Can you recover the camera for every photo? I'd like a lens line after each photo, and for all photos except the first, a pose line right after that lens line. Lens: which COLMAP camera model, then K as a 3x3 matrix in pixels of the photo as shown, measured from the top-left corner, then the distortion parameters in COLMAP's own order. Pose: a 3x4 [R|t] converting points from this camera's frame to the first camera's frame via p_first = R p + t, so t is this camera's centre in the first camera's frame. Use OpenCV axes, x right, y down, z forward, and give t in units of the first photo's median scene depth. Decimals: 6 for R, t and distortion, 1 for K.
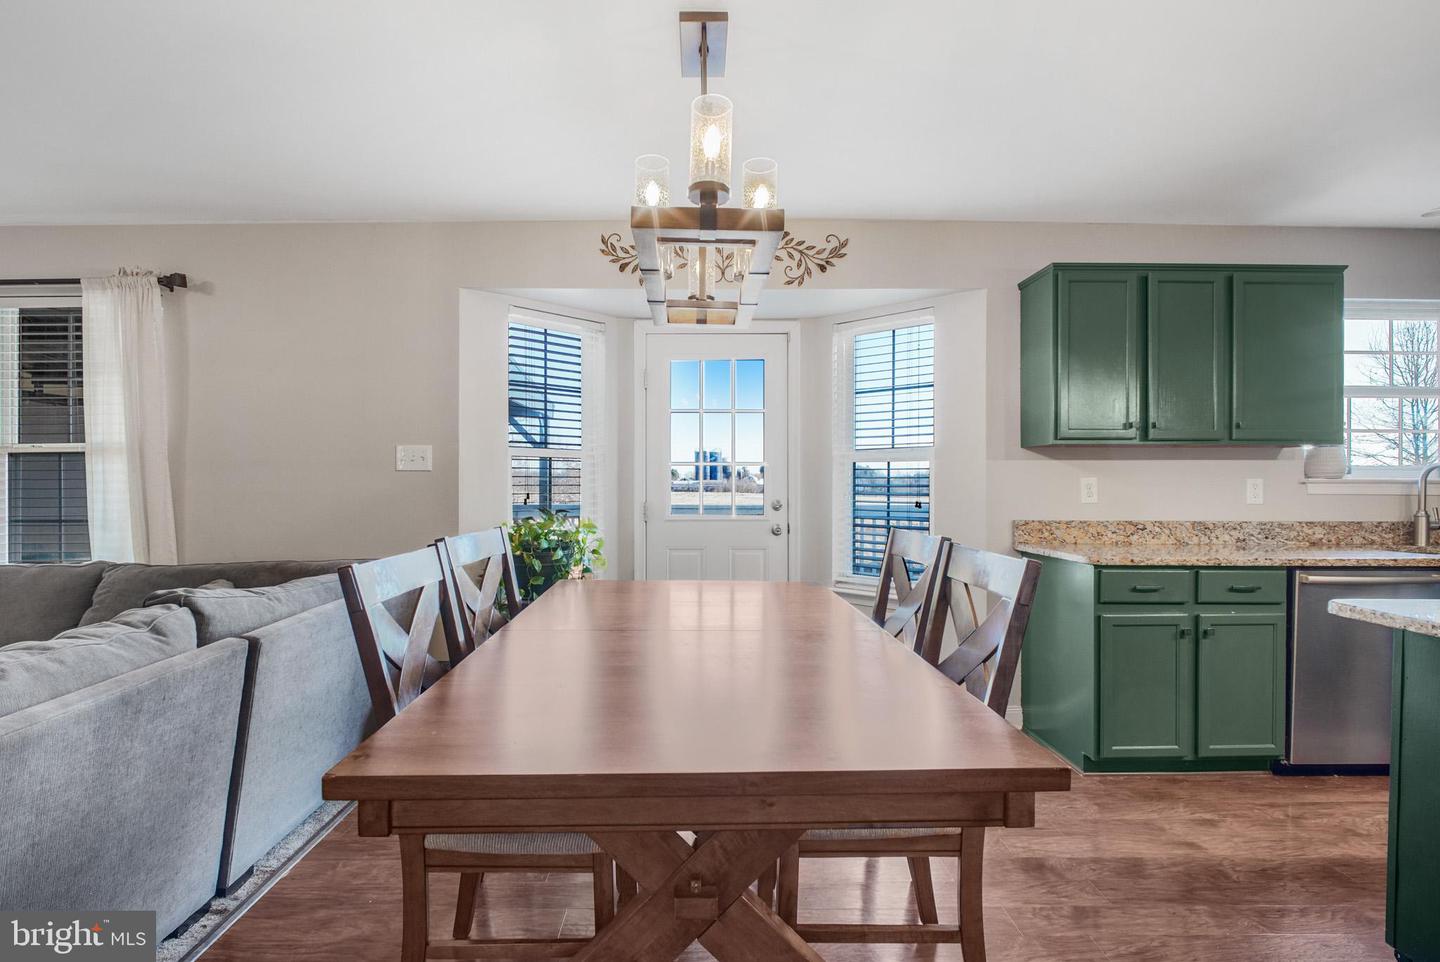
lens RADIAL K [[670.6, 0, 685.2], [0, 670.6, 485.2], [0, 0, 1]] dist [-0.017512, -0.001196]
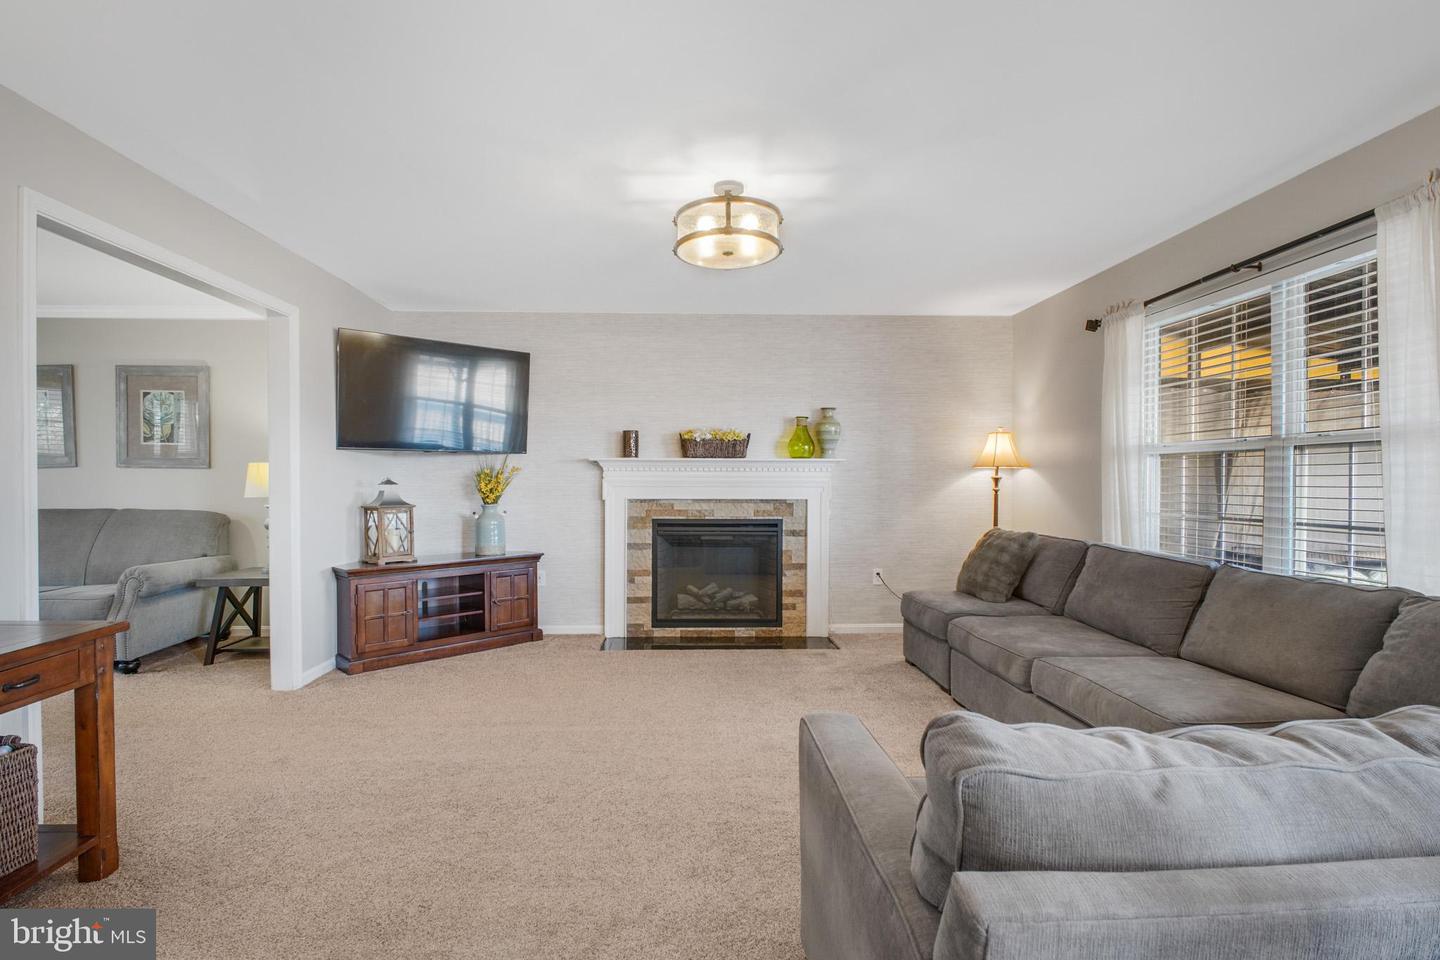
lens RADIAL K [[670.6, 0, 713.3], [0, 670.6, 481.4], [0, 0, 1]] dist [-0.017512, -0.001196]
pose [[0.016345, -0.010065, -0.999816, -0.180906], [0.008589, 0.999914, -0.009925, -0.000552], [0.999830, -0.008425, 0.016430, 0.245487]]
